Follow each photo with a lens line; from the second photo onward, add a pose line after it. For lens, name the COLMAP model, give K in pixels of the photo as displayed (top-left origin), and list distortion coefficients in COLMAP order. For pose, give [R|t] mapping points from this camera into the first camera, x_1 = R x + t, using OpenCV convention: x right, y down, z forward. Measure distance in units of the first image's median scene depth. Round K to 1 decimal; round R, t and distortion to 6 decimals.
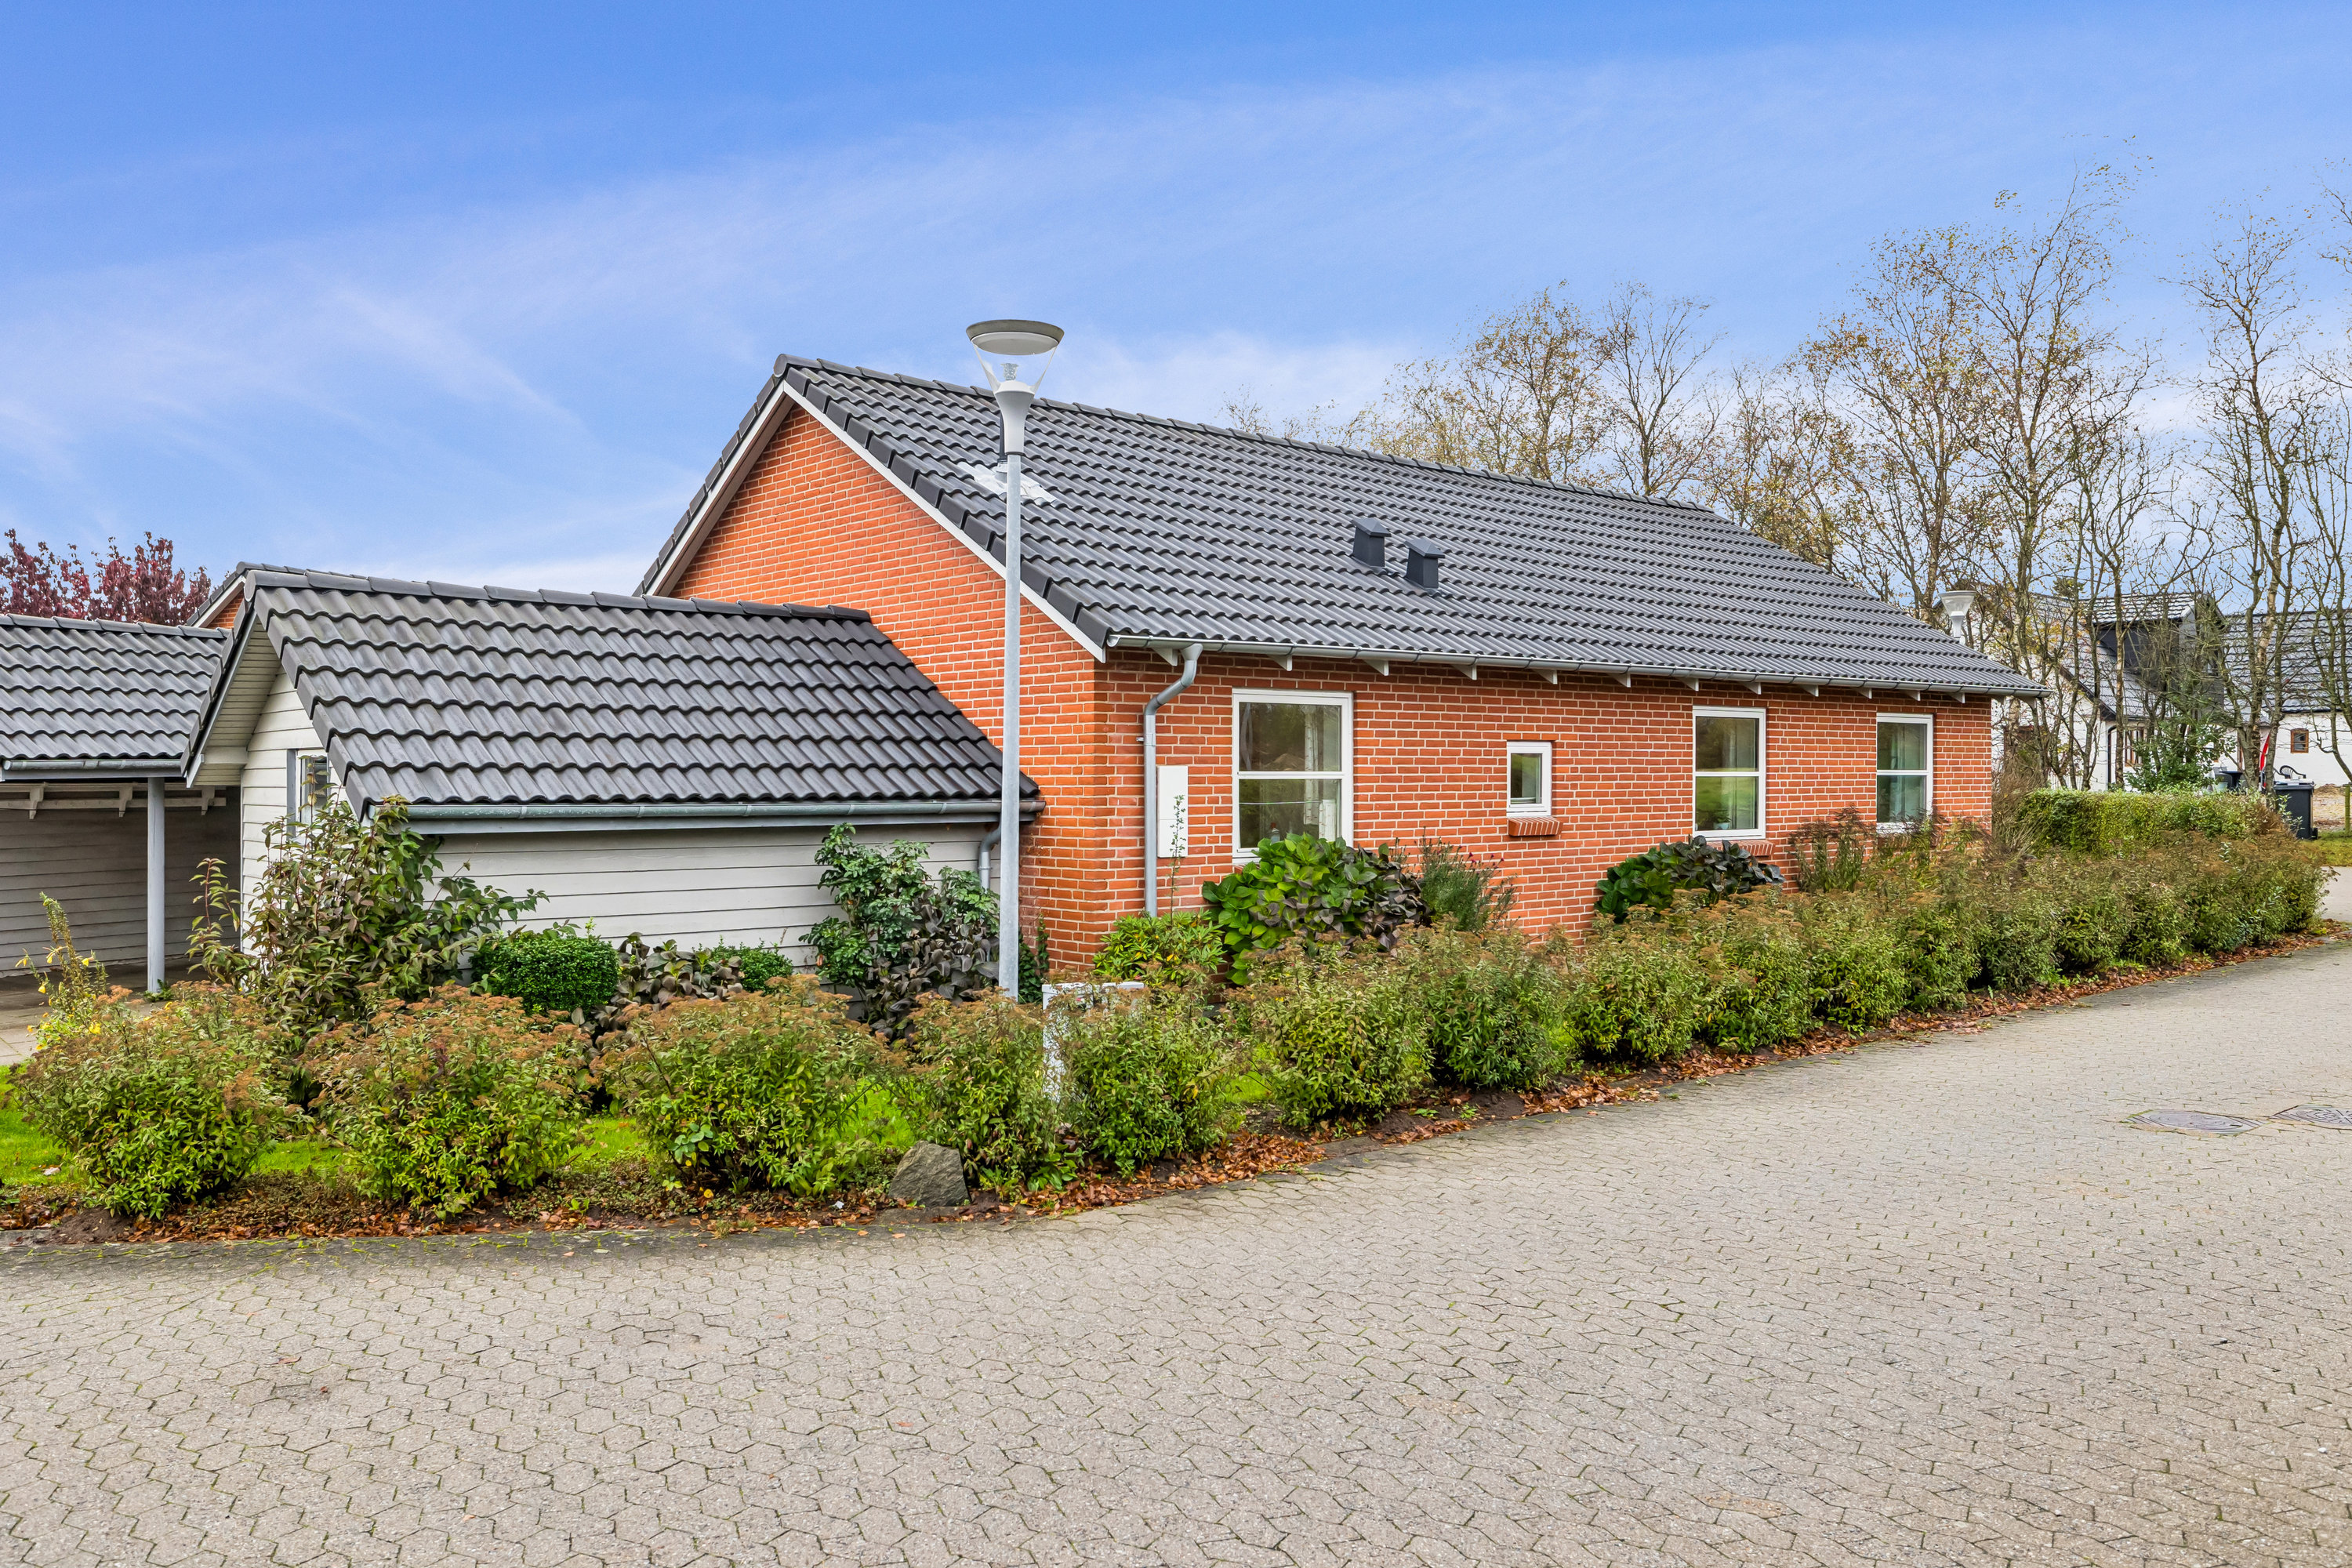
lens RADIAL K [[1759.5, 0, 1176.0], [0, 1759.5, 784.0], [0, 0, 1]] dist [-0.004611, -0.001807]
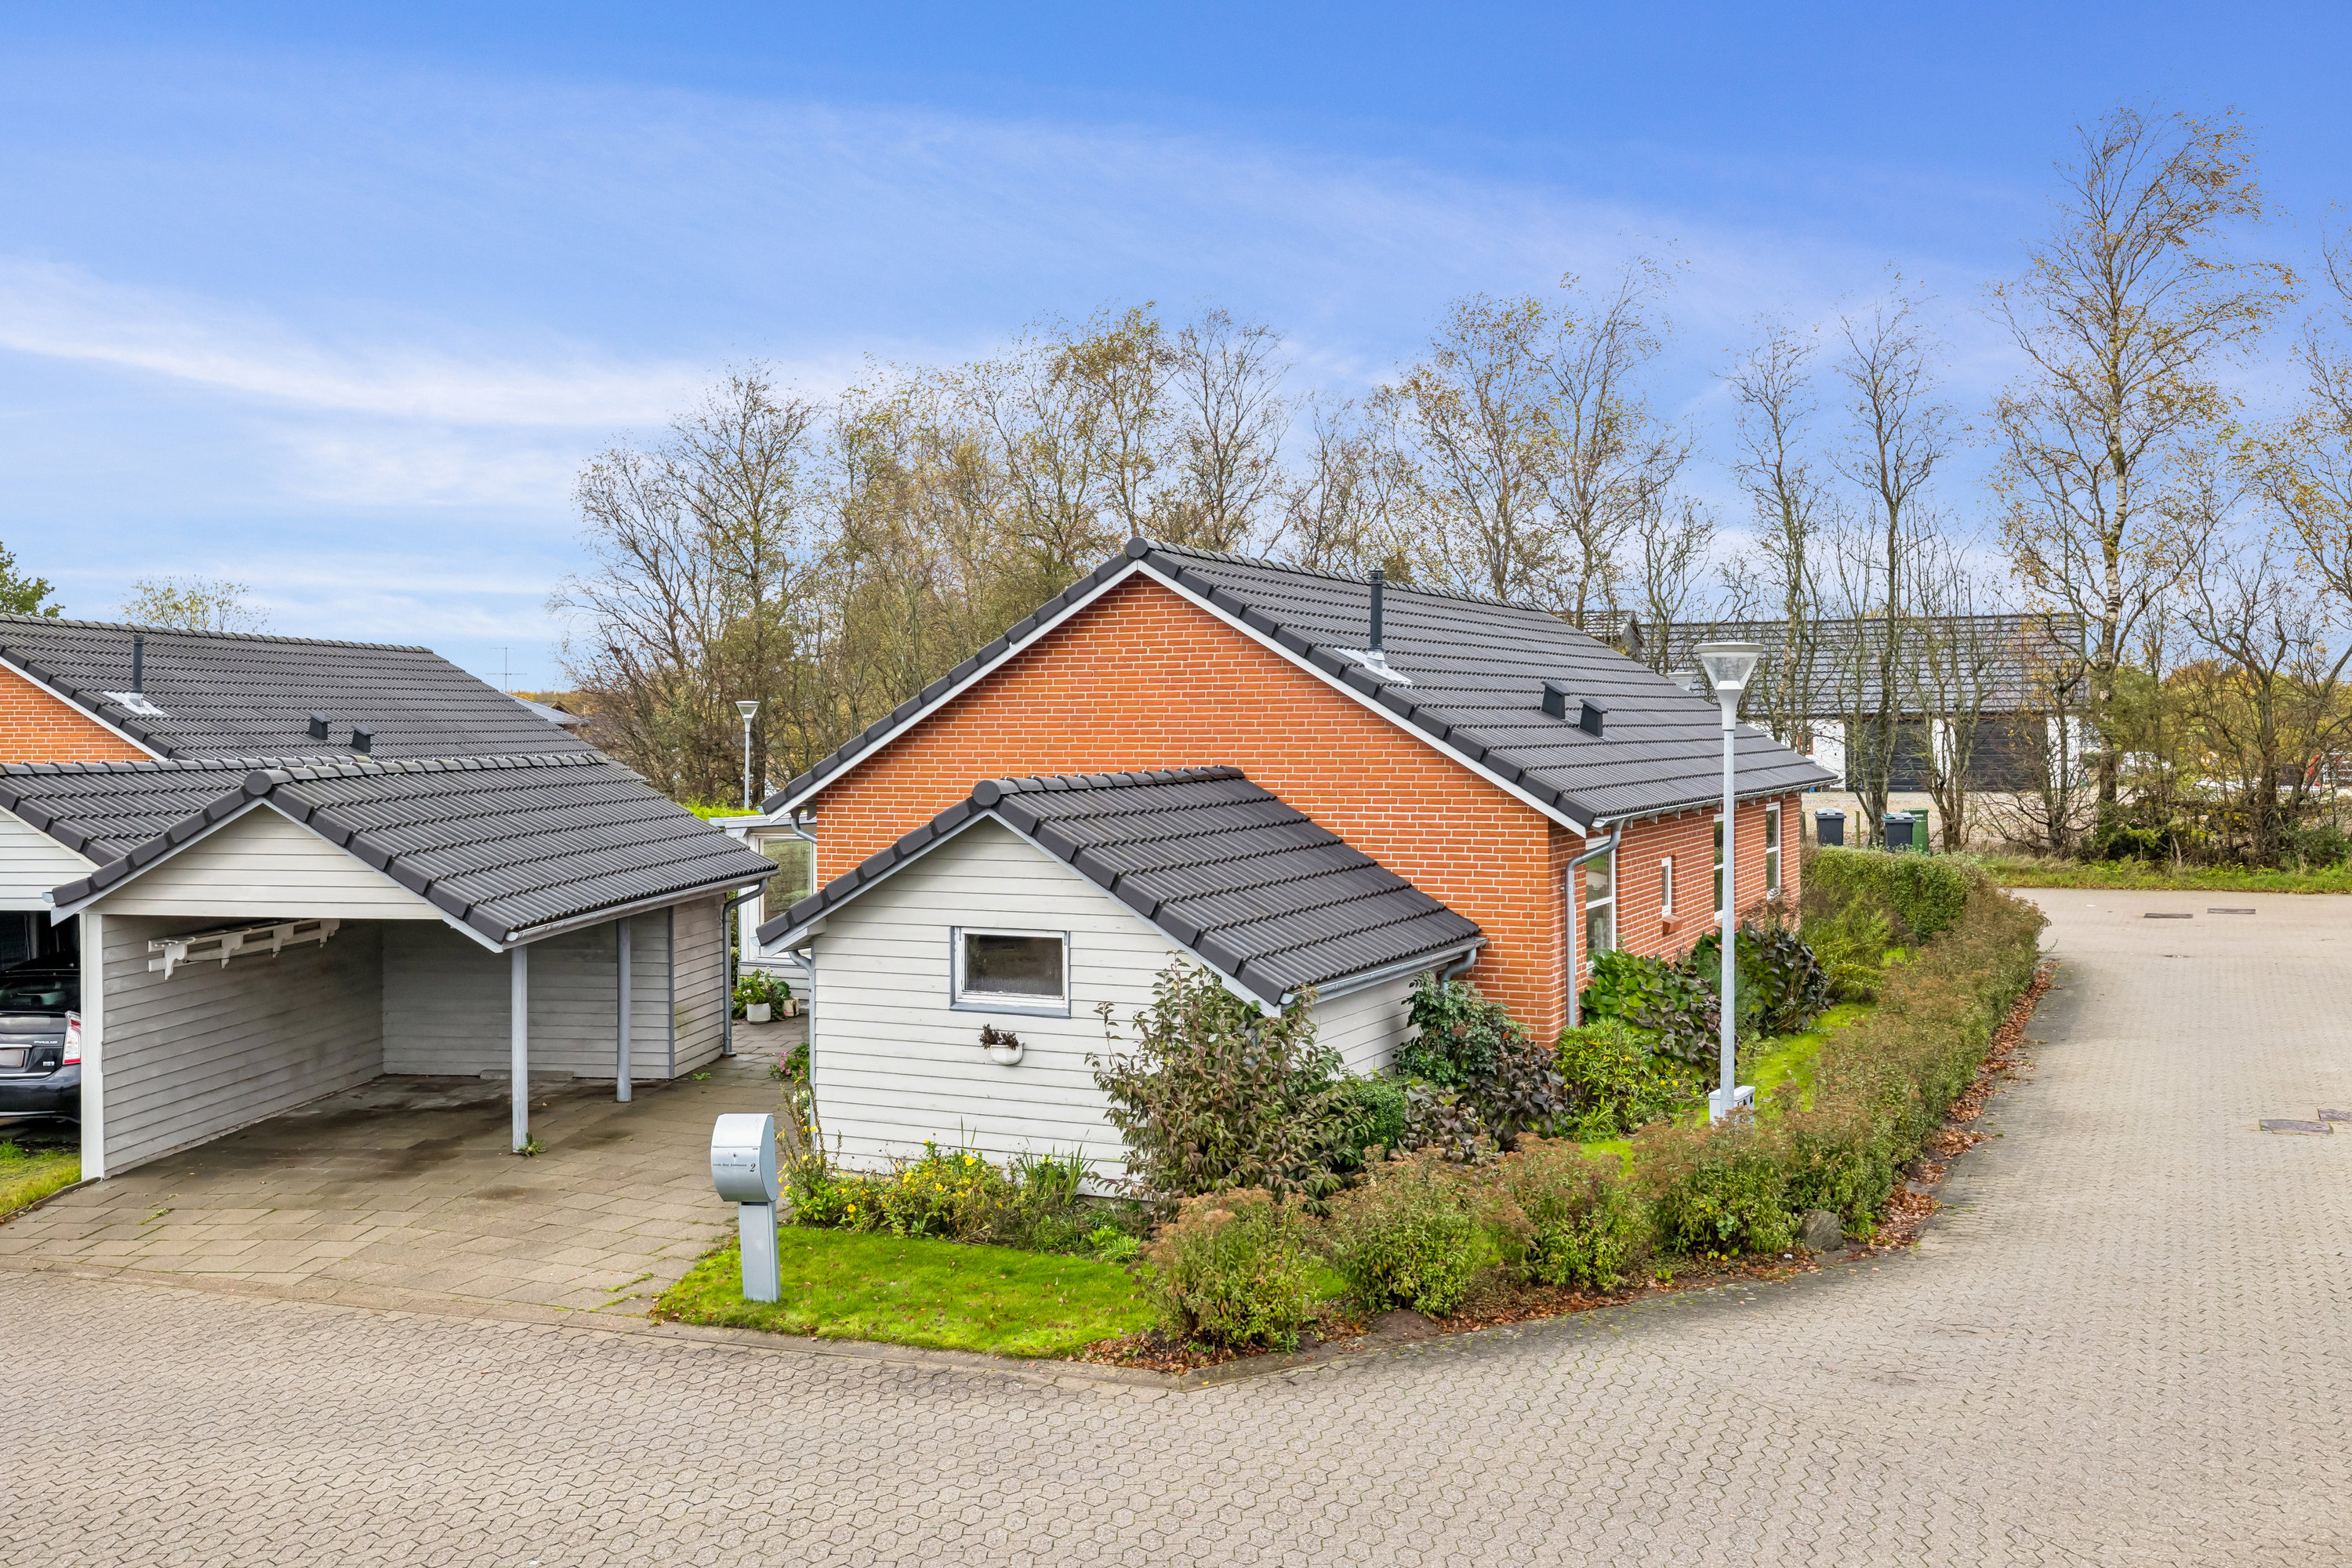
lens RADIAL K [[2048.9, 0, 1176.0], [0, 2048.9, 784.0], [0, 0, 1]] dist [0.001565, 0.002088]
pose [[0.914574, -0.016705, 0.404074, -0.729709], [0.008008, 0.999699, 0.023204, -0.114560], [-0.404340, -0.017986, 0.914432, -0.218755]]
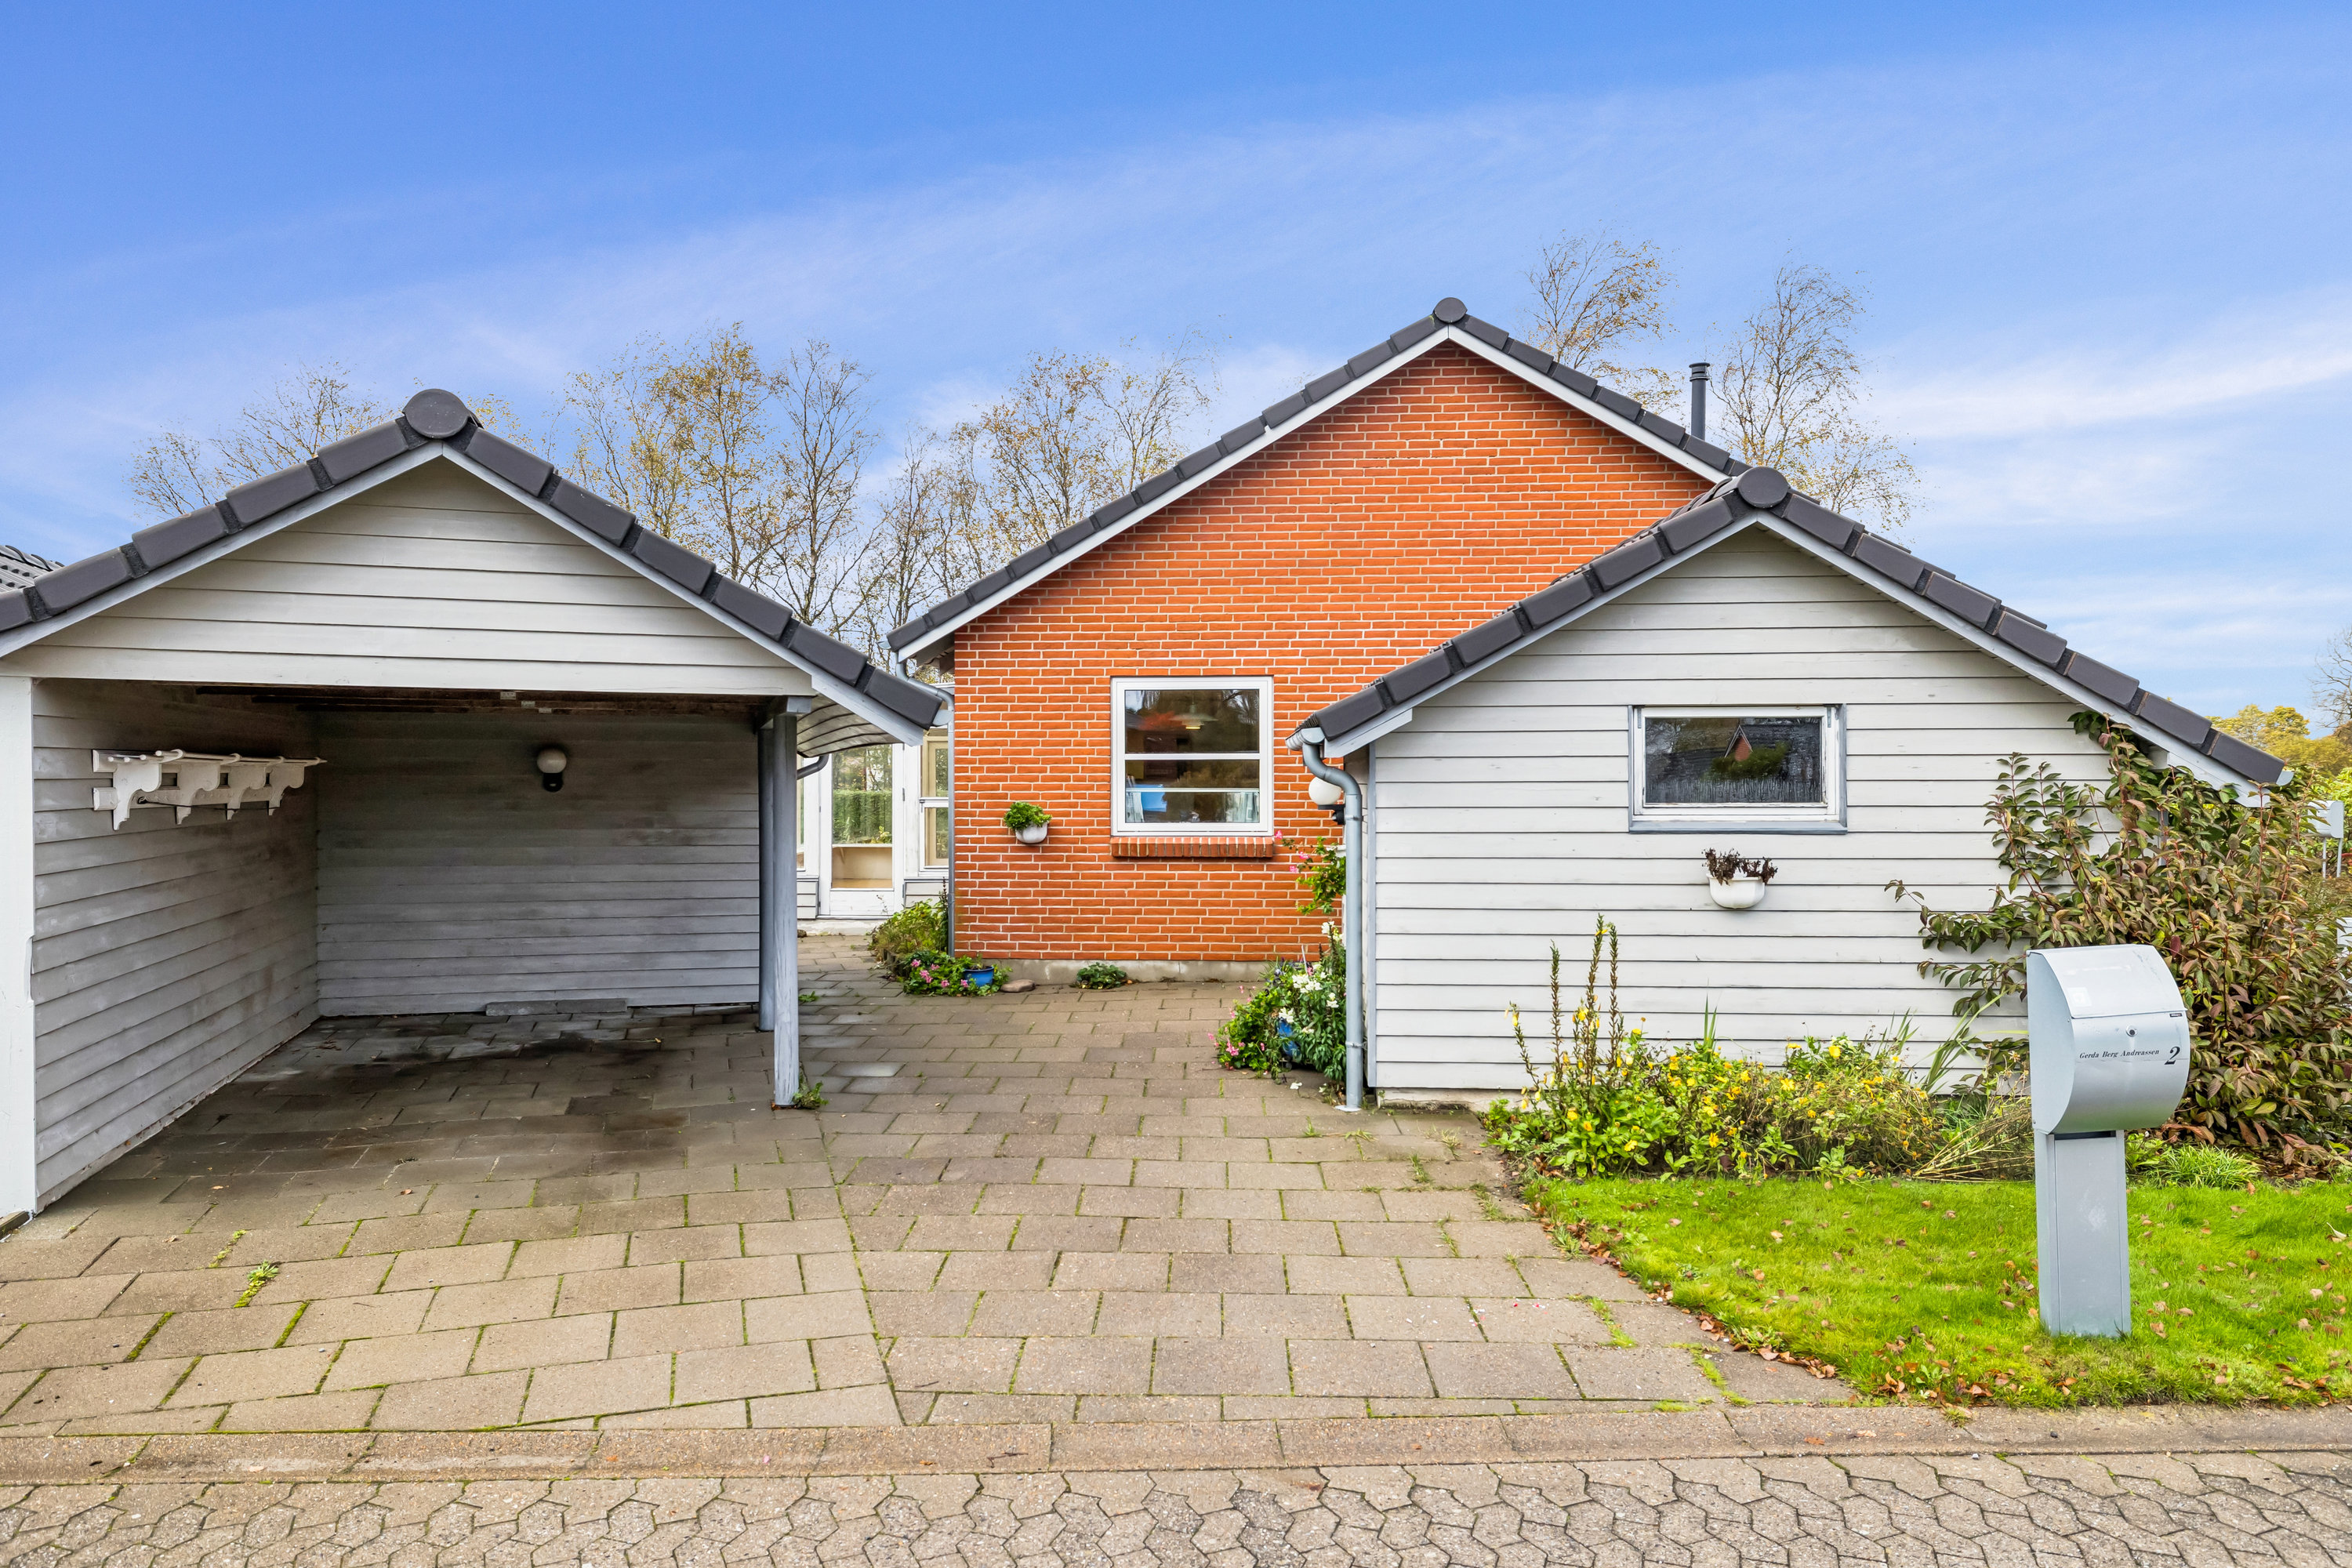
lens RADIAL K [[1541.7, 0, 1176.0], [0, 1541.7, 784.0], [0, 0, 1]] dist [0.002373, -0.003017]
pose [[0.707722, -0.009205, 0.706431, -0.889597], [0.003091, 0.999946, 0.009934, 0.002305], [-0.706485, -0.004847, 0.707712, 0.522292]]
